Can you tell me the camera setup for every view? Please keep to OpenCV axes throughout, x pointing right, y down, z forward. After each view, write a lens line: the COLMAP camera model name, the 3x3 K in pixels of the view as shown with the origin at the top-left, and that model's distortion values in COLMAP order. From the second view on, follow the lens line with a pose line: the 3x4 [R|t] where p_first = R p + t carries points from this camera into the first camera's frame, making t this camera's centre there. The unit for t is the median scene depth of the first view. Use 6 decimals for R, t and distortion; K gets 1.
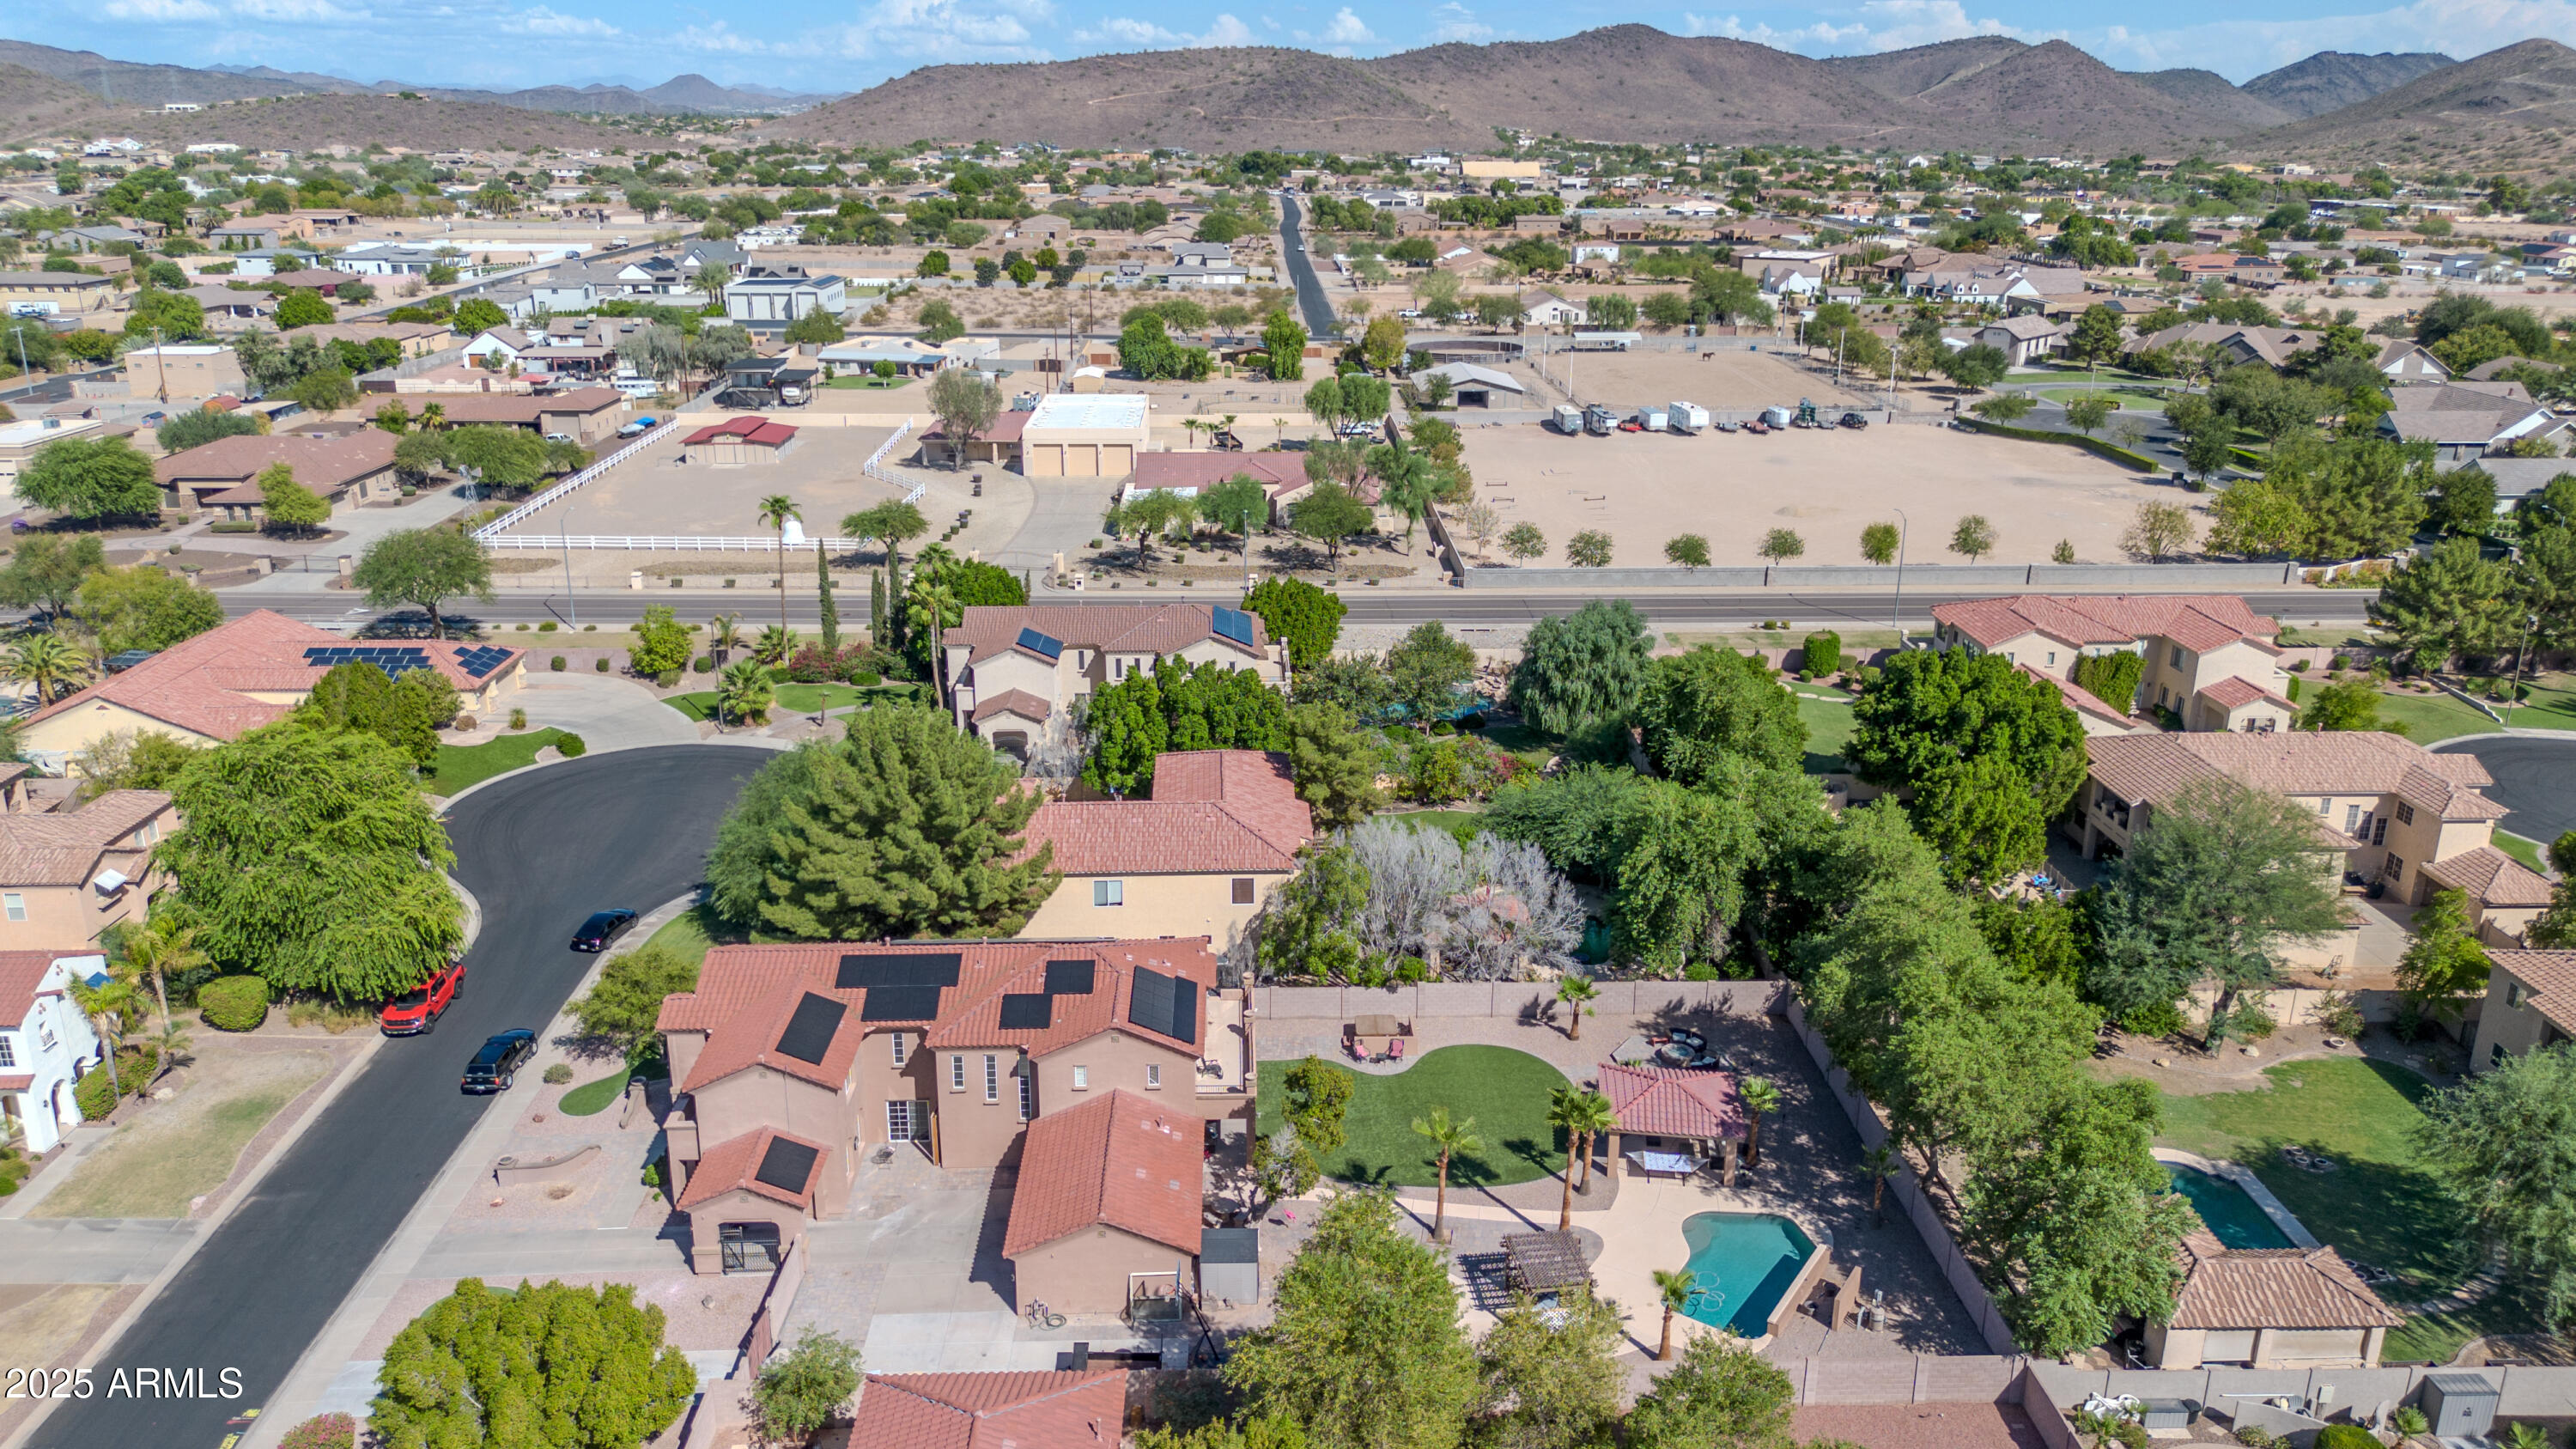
lens RADIAL K [[1833.4, 0, 1288.0], [0, 1833.4, 724.5], [0, 0, 1]] dist [0.061582, -0.056373]
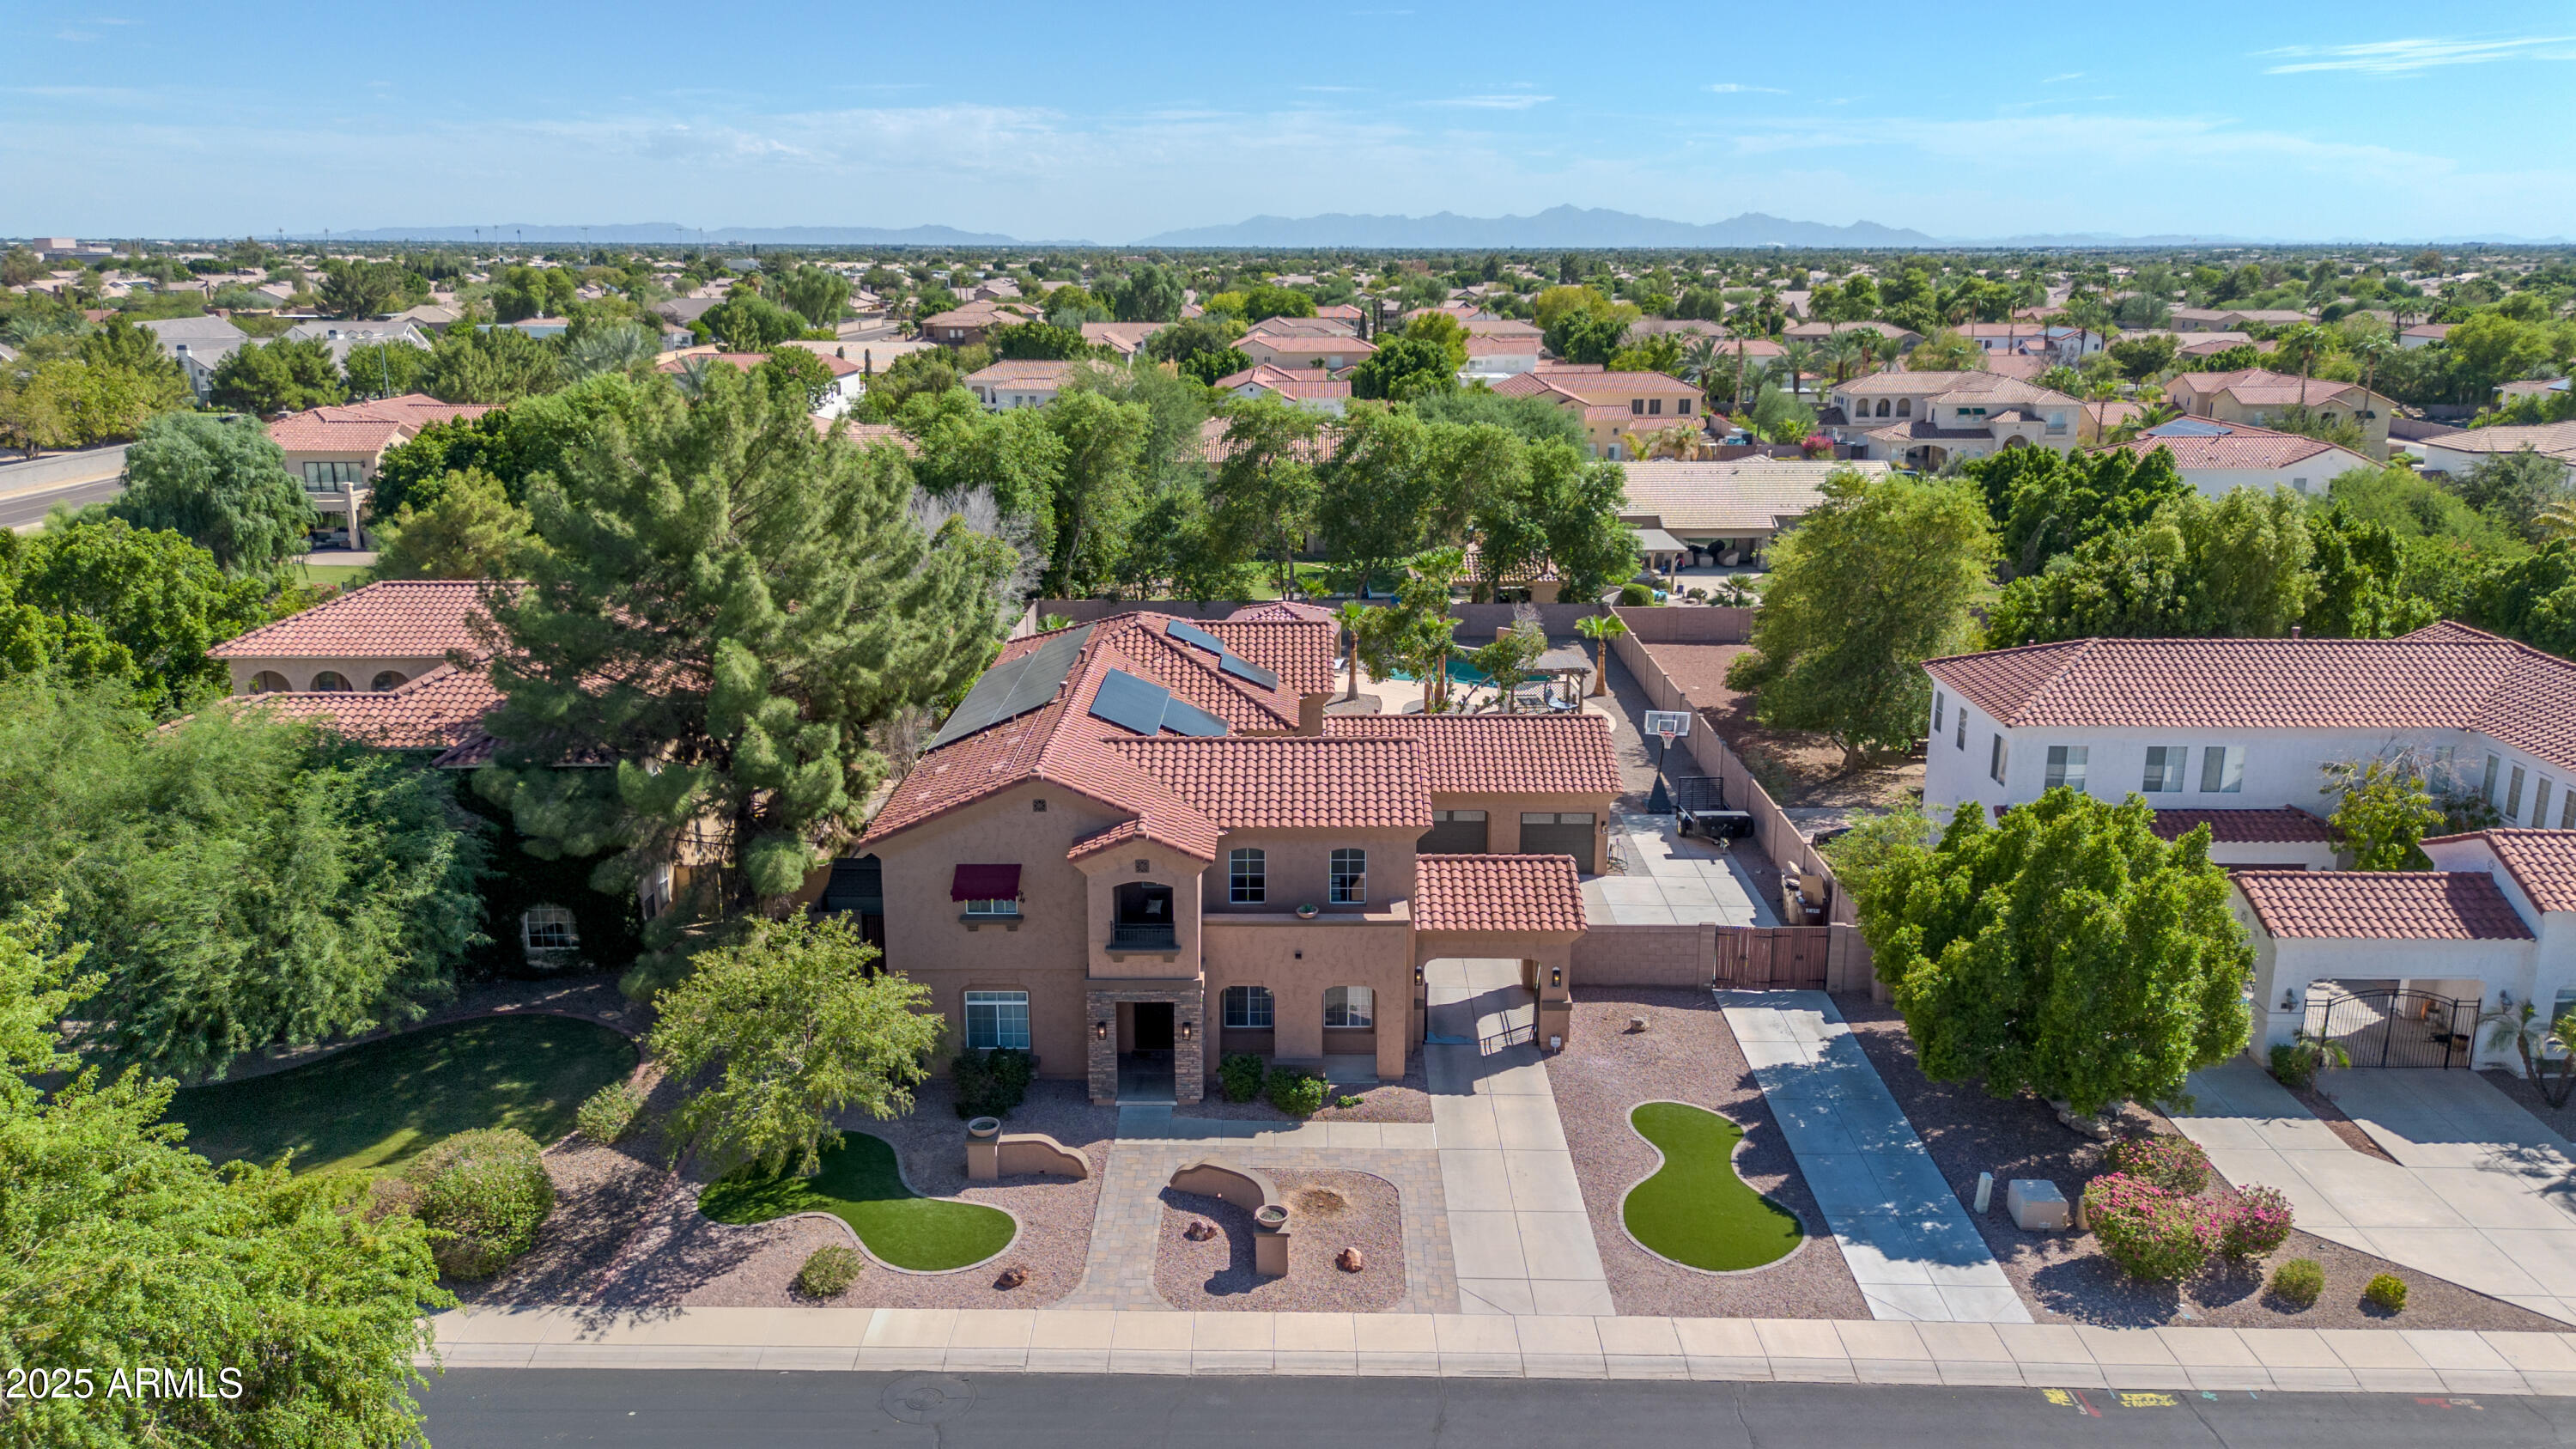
lens RADIAL K [[1833.4, 0, 1288.0], [0, 1833.4, 724.5], [0, 0, 1]] dist [0.061582, -0.056373]
pose [[0.038773, -0.259775, 0.964890, -0.824853], [0.315493, 0.919407, 0.234852, 0.011754], [-0.948136, 0.295310, 0.117605, 0.888991]]
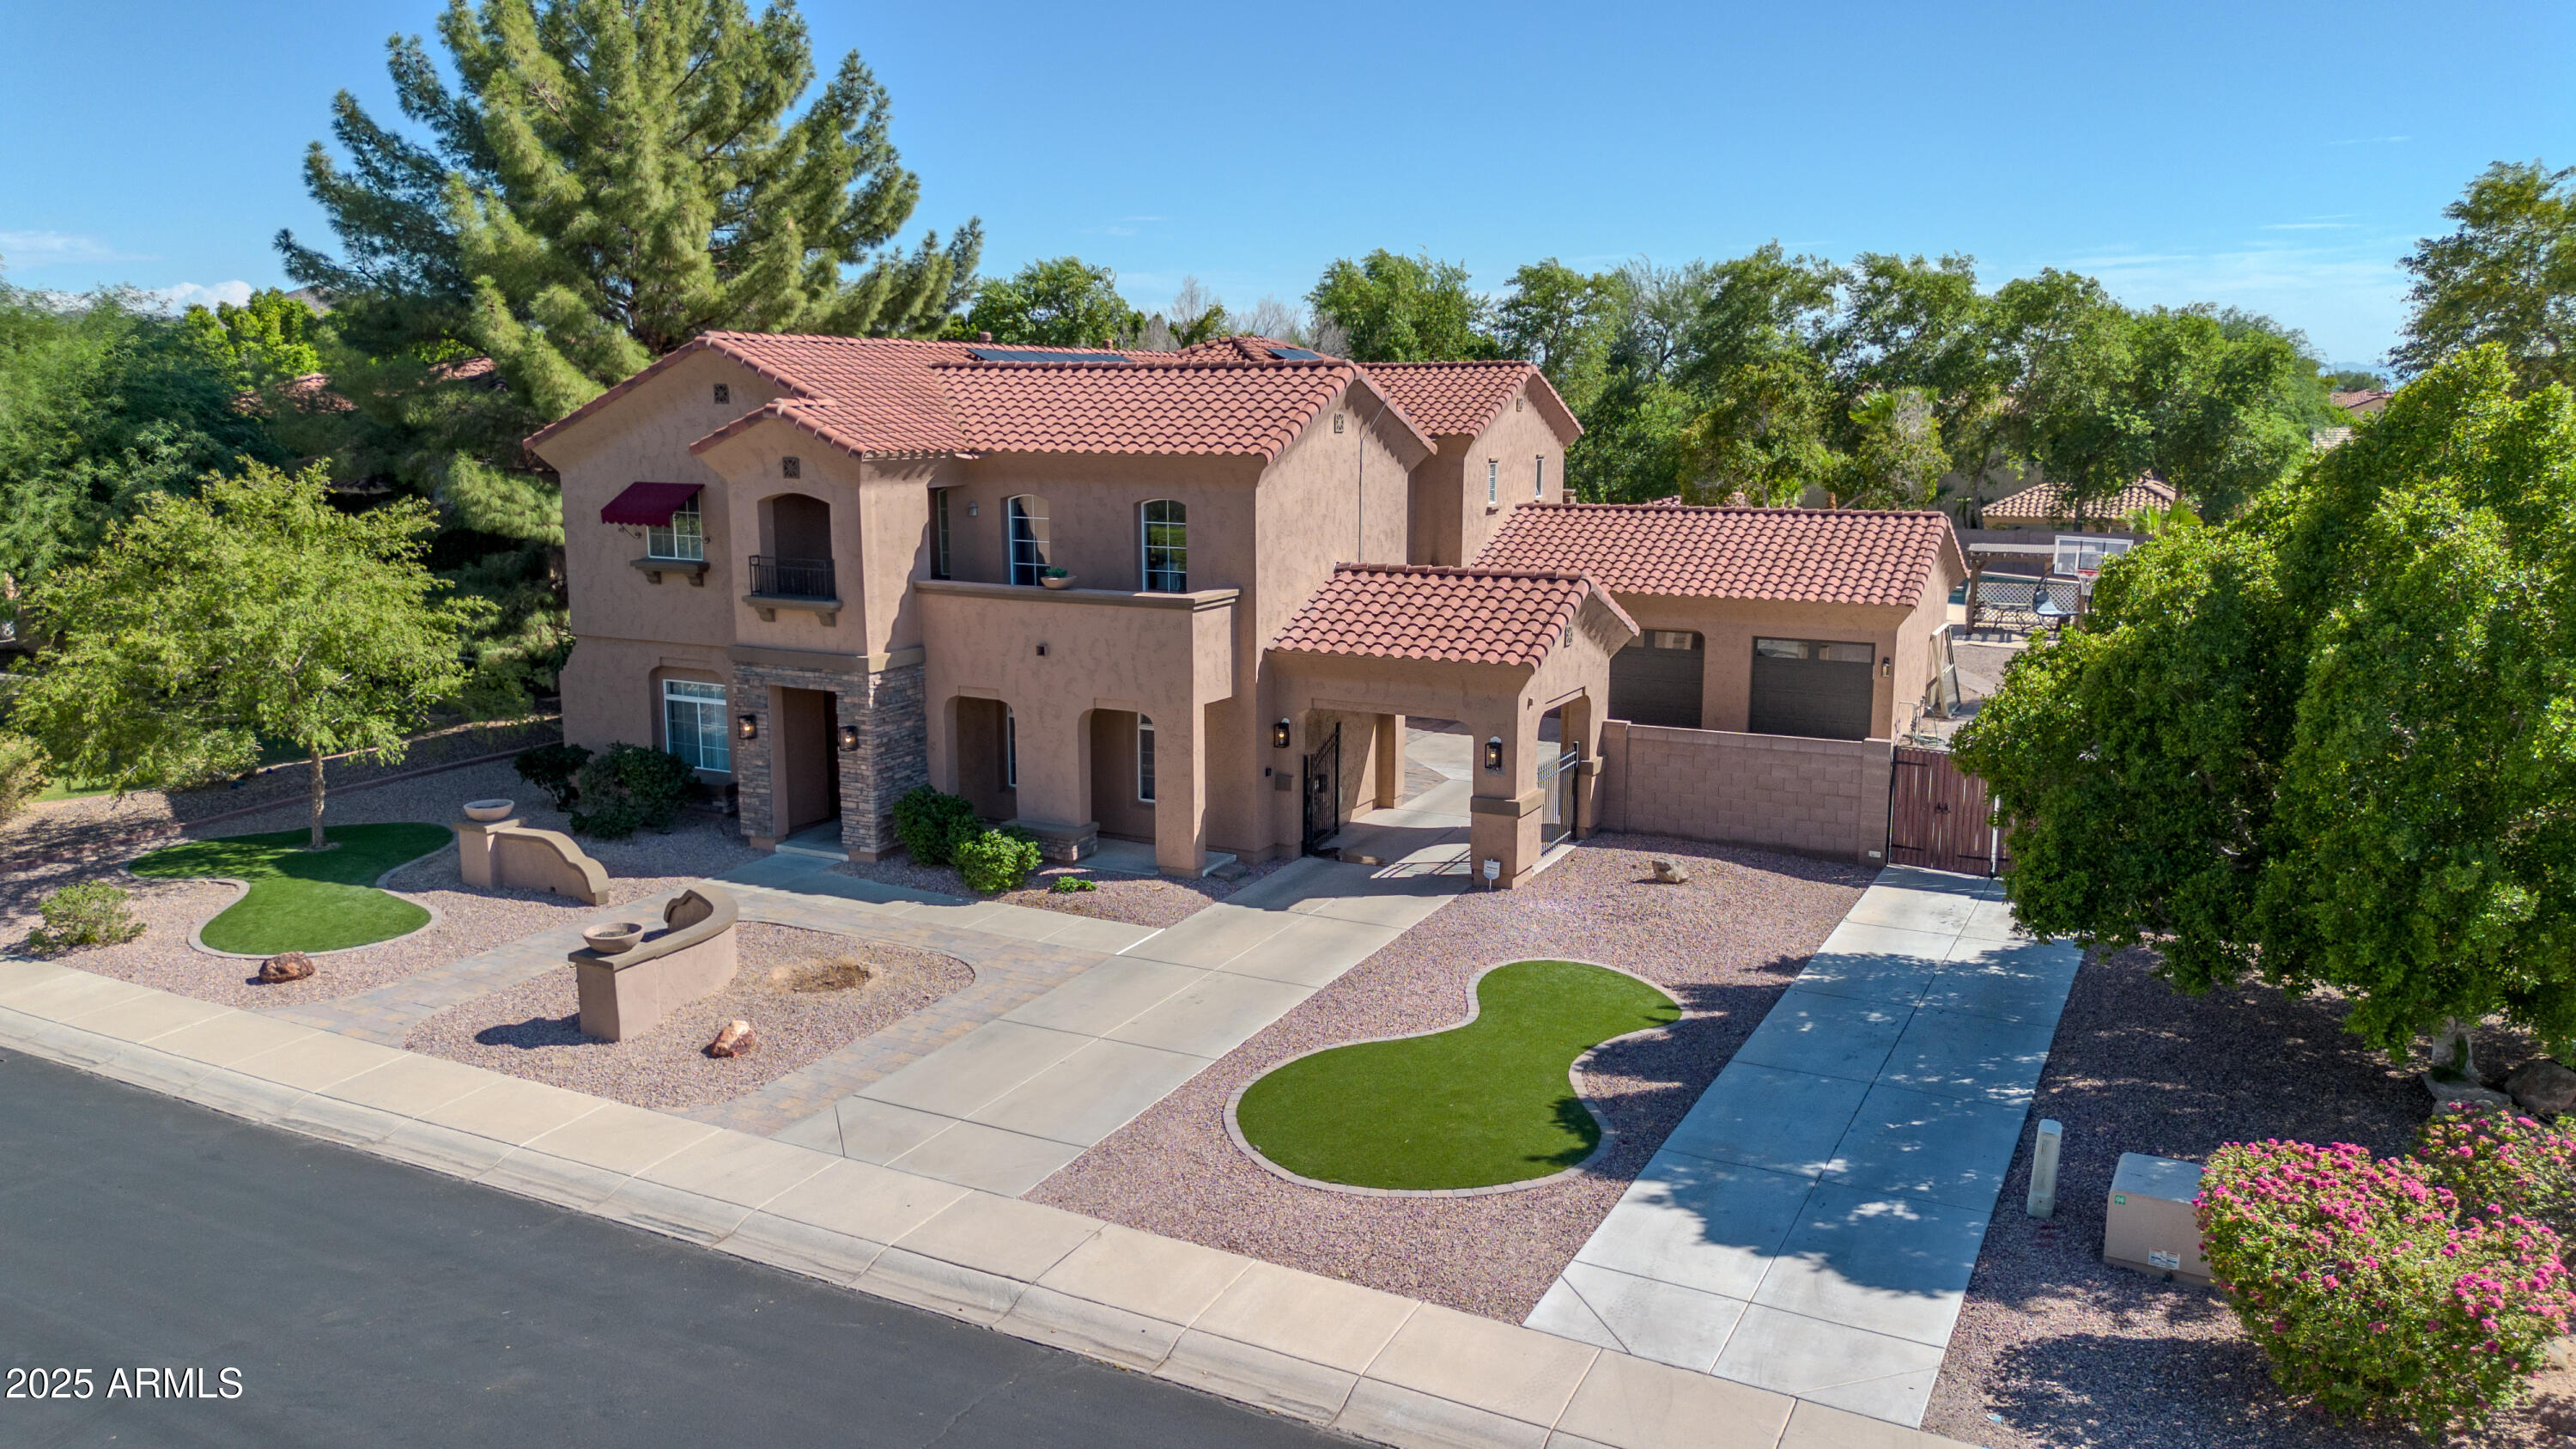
lens RADIAL K [[1833.4, 0, 1288.0], [0, 1833.4, 724.5], [0, 0, 1]] dist [0.061582, -0.056373]
pose [[0.485154, -0.160567, 0.859560, -0.588907], [0.277928, 0.960338, 0.022524, 0.223231], [-0.829085, 0.227968, 0.510537, 0.760970]]
